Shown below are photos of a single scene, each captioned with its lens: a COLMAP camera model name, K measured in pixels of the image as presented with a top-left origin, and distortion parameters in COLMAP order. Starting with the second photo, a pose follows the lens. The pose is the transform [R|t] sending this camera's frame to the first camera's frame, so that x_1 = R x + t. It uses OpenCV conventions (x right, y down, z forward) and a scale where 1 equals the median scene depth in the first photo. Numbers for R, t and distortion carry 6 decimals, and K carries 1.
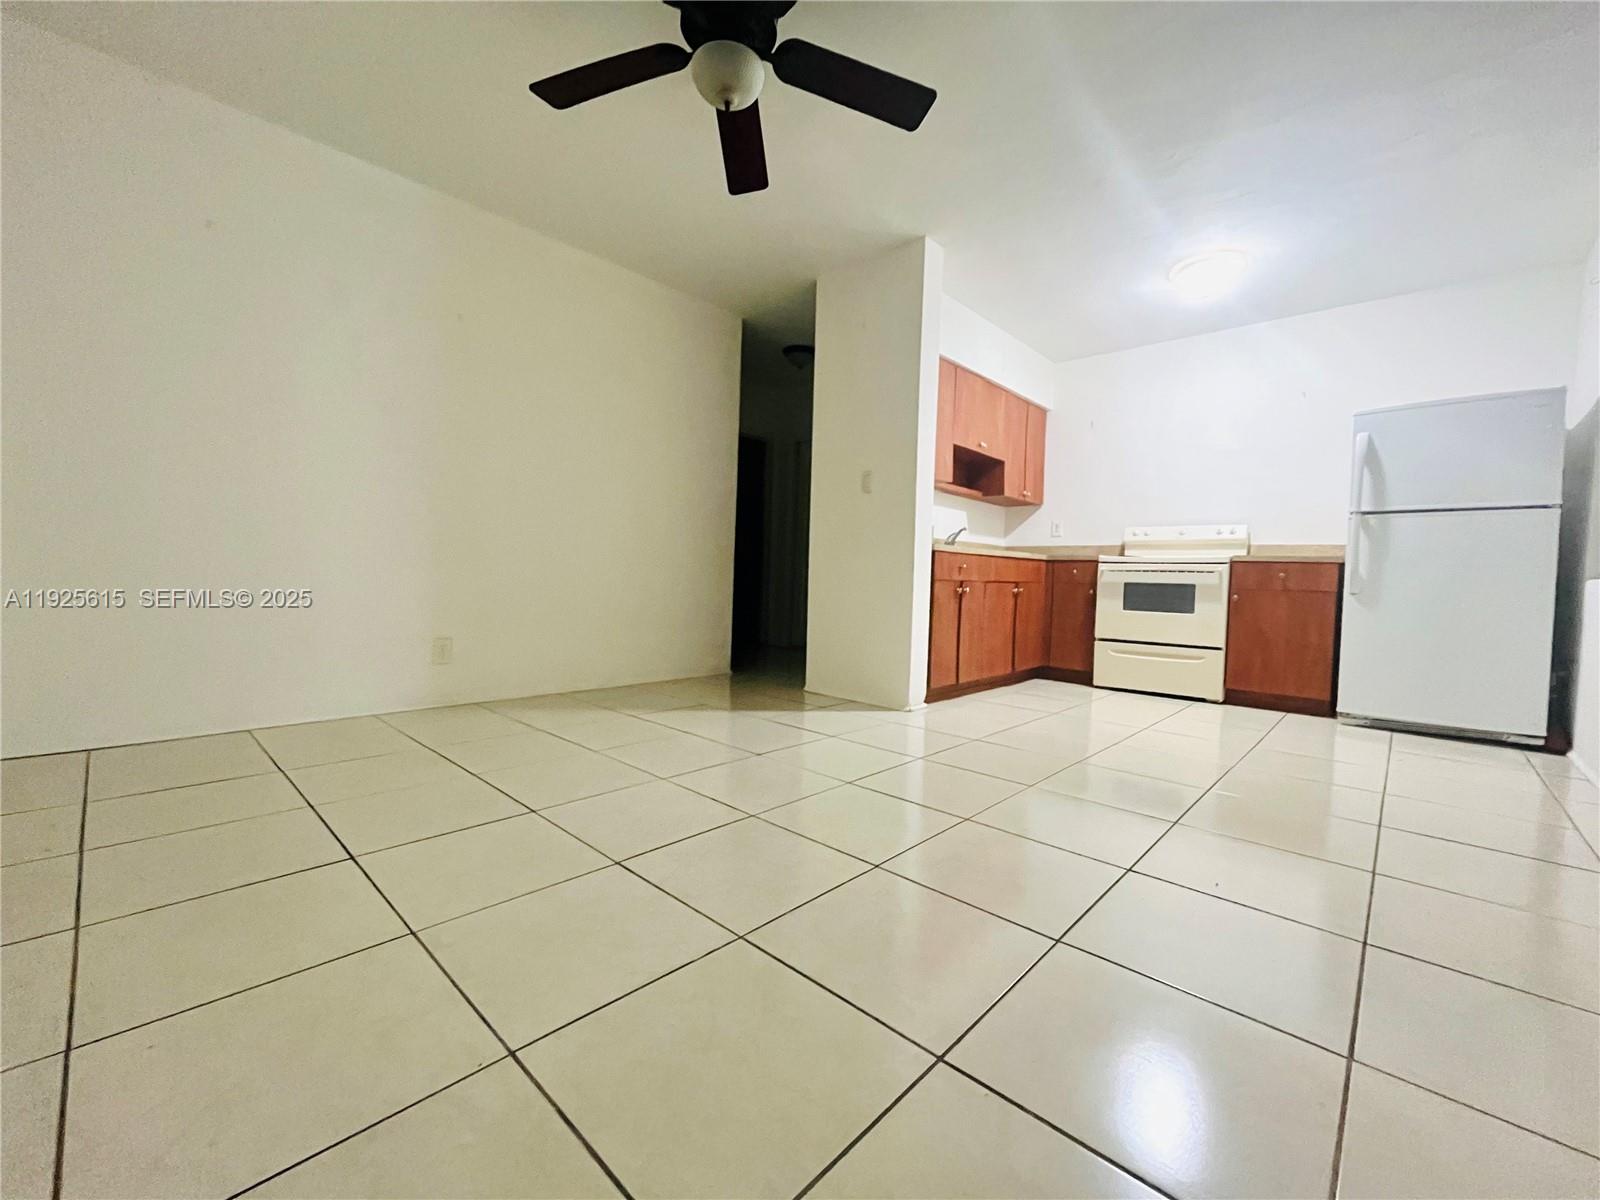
lens RADIAL K [[656.1, 0, 794.6], [0, 656.1, 601.5], [0, 0, 1]] dist [-0.001667, -0.000925]
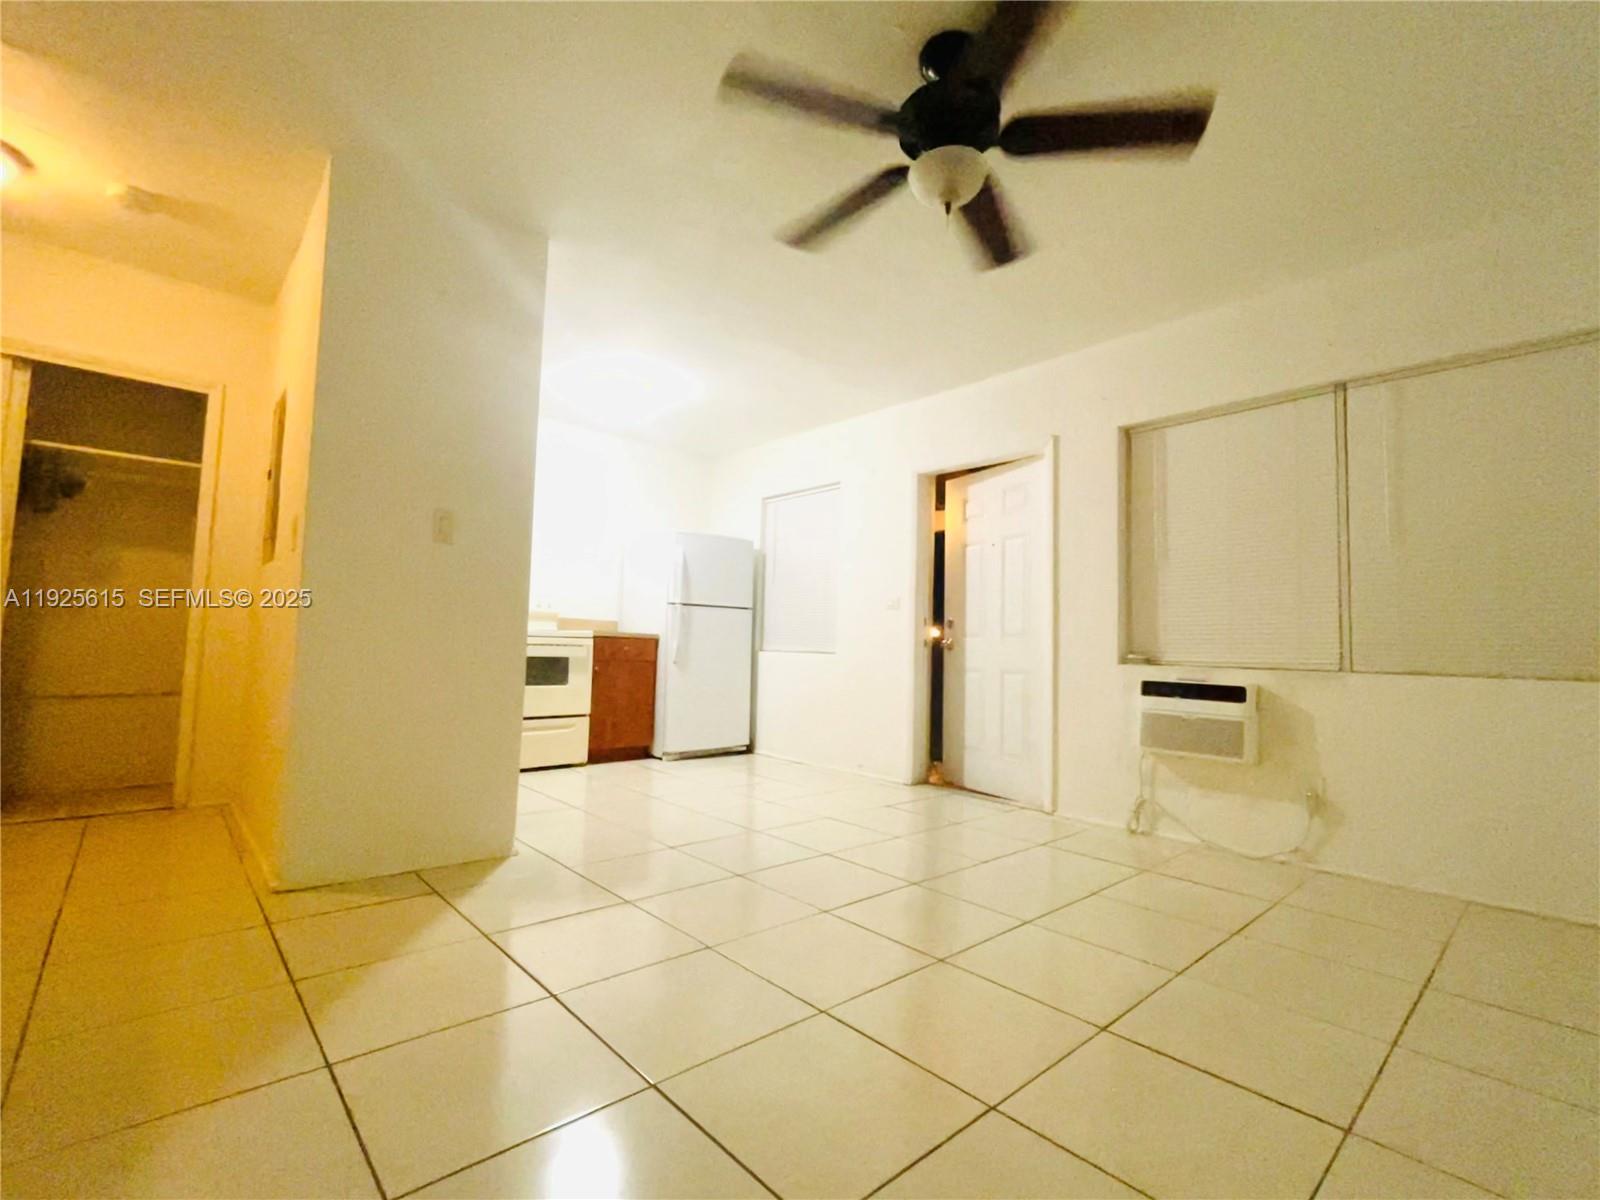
lens RADIAL K [[729.7, 0, 805.9], [0, 729.7, 598.2], [0, 0, 1]] dist [0.000144, 0.000102]
pose [[0.077616, 0.041524, 0.996118, -0.568958], [0.008465, 0.999069, -0.042307, -0.071283], [-0.996947, 0.011715, 0.077192, 0.546836]]
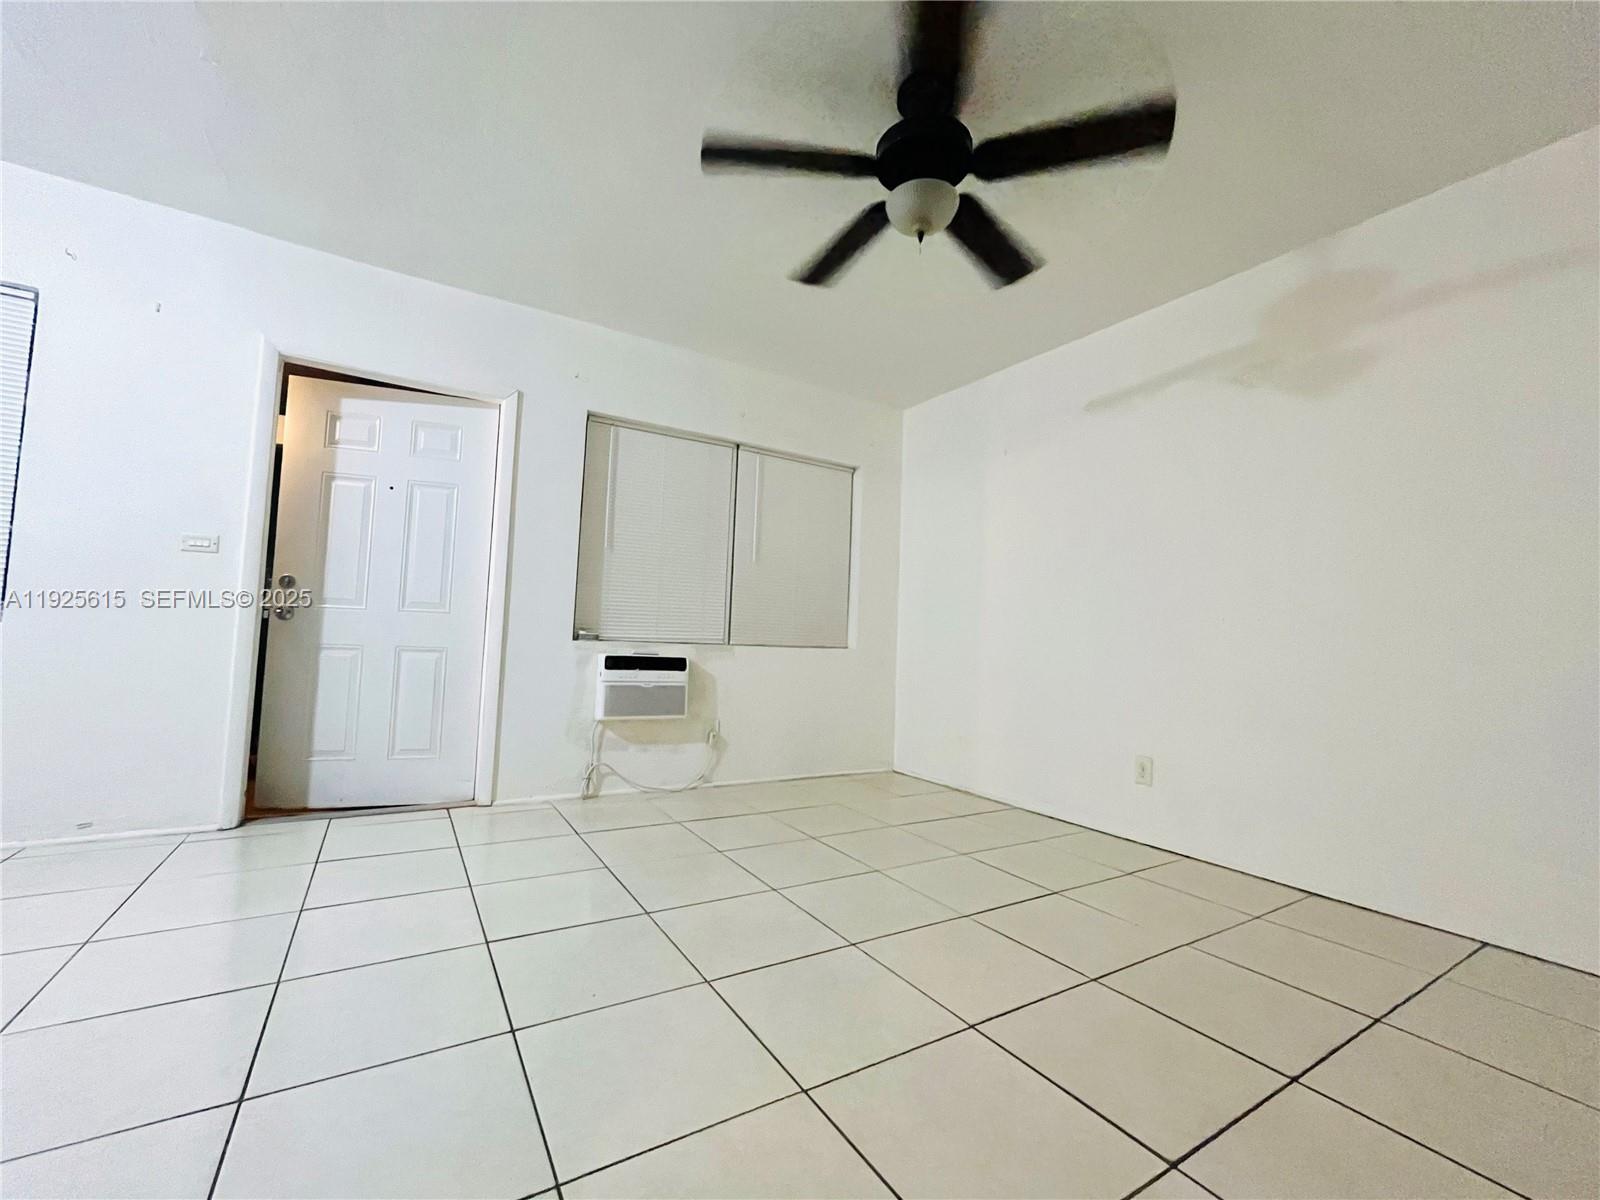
lens RADIAL K [[656.1, 0, 799.5], [0, 656.1, 603.3], [0, 0, 1]] dist [-0.001667, -0.000925]
pose [[-0.963314, -0.050934, 0.263498, -0.105487], [-0.056531, 0.998307, -0.013699, -0.076912], [-0.262354, -0.028093, -0.964563, 0.986599]]
